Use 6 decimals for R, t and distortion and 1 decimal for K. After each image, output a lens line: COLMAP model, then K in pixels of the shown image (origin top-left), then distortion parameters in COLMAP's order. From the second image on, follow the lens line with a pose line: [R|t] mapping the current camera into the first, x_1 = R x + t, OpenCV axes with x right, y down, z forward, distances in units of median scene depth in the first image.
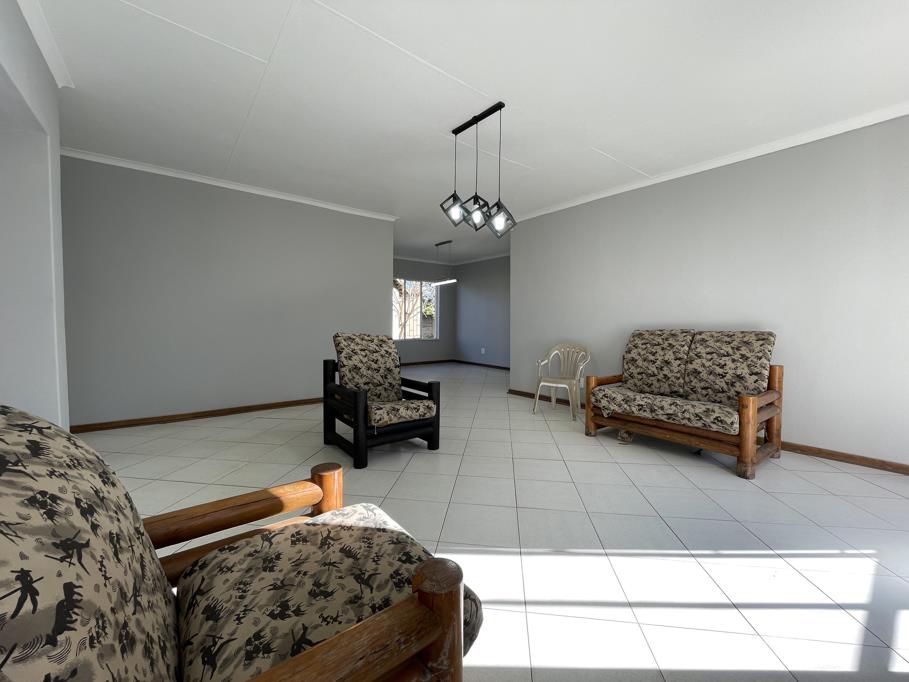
lens RADIAL K [[367.1, 0, 454.5], [0, 367.1, 341.0], [0, 0, 1]] dist [-0.000913, 0.000653]
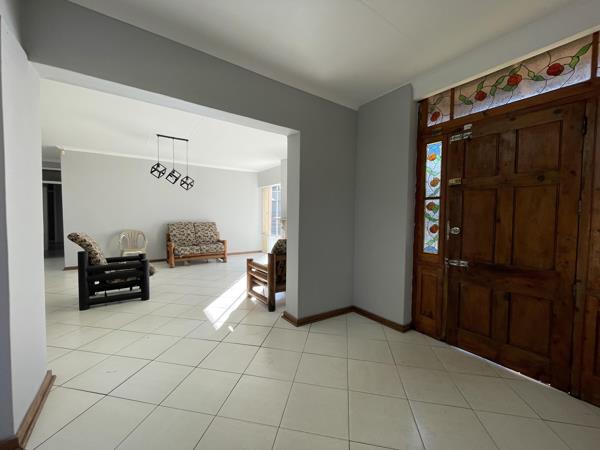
lens RADIAL K [[242.3, 0, 300.0], [0, 242.3, 225.0], [0, 0, 1]] dist [-0.000913, 0.000653]
pose [[0.042778, -0.029697, 0.998643, -1.253040], [0.060891, 0.997777, 0.027063, -0.007934], [-0.997227, 0.059650, 0.044491, 0.145274]]
